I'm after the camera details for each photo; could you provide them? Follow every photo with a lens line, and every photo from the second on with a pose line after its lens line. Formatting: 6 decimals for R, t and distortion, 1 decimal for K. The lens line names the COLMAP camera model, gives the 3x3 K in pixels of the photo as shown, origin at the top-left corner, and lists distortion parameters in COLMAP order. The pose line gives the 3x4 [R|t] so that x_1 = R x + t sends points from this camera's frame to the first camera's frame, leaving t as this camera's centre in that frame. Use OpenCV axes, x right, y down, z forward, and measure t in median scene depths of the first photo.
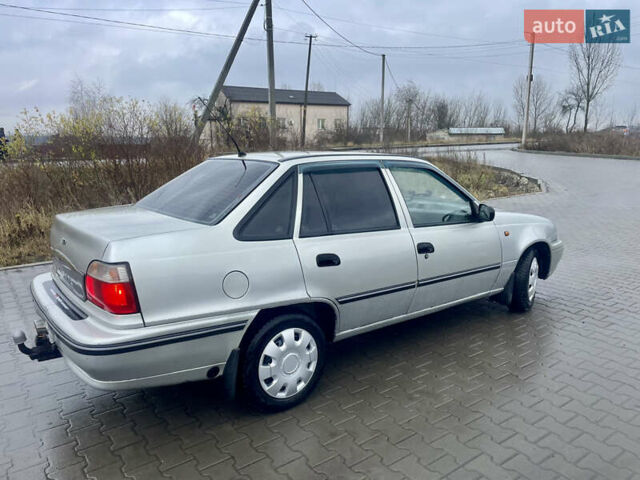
lens RADIAL K [[490.2, 0, 325.2], [0, 490.2, 240.1], [0, 0, 1]] dist [0.094991, -0.125245]
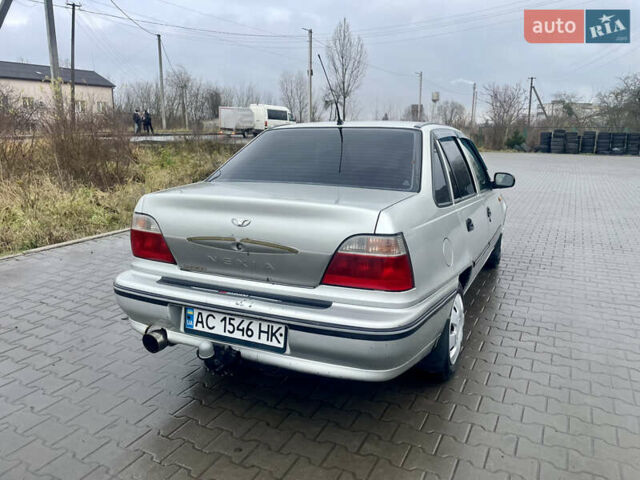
lens RADIAL K [[490.2, 0, 325.2], [0, 490.2, 240.1], [0, 0, 1]] dist [0.094991, -0.125245]
pose [[0.885656, -0.084244, 0.456636, -0.083891], [0.075543, 0.996444, 0.037315, 0.001366], [-0.458156, 0.001447, 0.888871, 0.025765]]
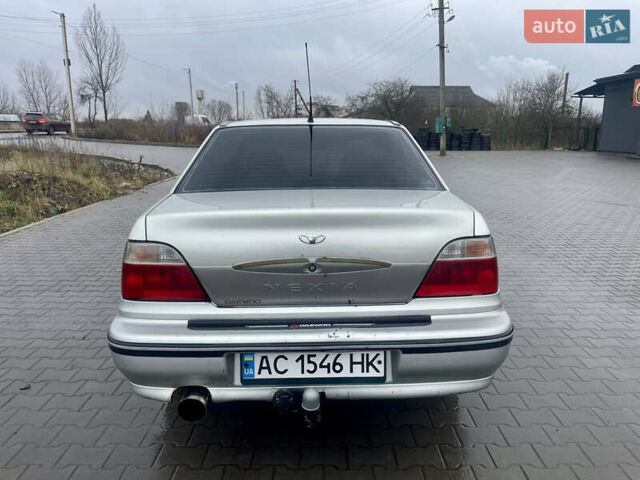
lens RADIAL K [[490.2, 0, 325.2], [0, 490.2, 240.1], [0, 0, 1]] dist [0.094991, -0.125245]
pose [[0.581459, -0.165401, 0.796585, -0.114783], [0.152651, 0.983907, 0.092870, -0.006174], [-0.799127, 0.067599, 0.597350, 0.066383]]
